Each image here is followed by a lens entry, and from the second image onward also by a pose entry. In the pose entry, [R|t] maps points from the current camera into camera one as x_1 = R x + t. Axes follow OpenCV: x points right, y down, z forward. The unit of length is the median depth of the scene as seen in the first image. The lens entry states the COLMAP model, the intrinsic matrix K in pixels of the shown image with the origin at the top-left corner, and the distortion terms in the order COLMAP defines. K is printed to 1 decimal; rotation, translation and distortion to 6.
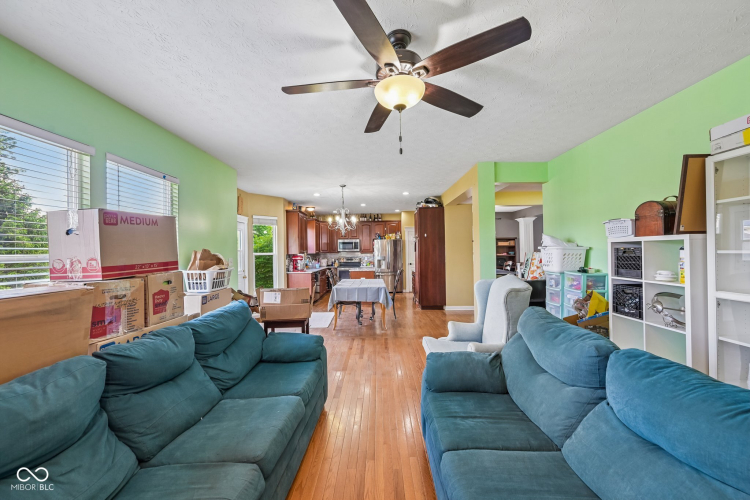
lens RADIAL K [[295.6, 0, 375.0], [0, 295.6, 250.0], [0, 0, 1]] dist [-0.000828, 0.000203]
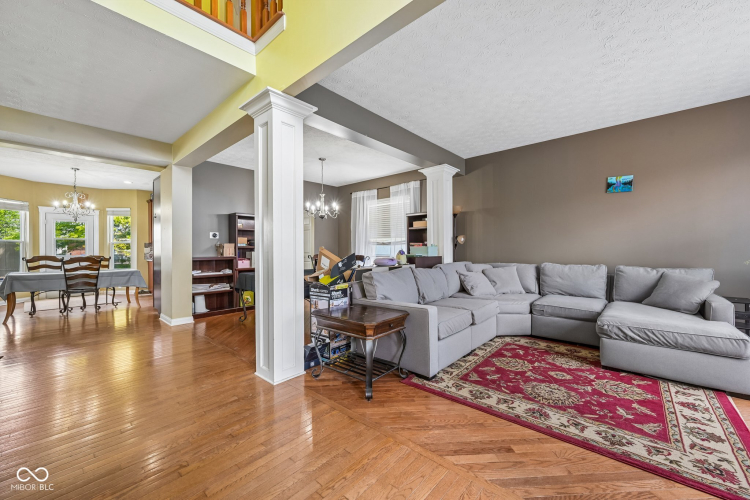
lens RADIAL K [[295.6, 0, 375.0], [0, 295.6, 250.0], [0, 0, 1]] dist [-0.000828, 0.000203]
pose [[0.754783, 0.008939, -0.655914, 0.737104], [-0.001670, 0.999930, 0.011706, 0.020191], [0.655973, -0.007740, 0.754745, 0.536447]]
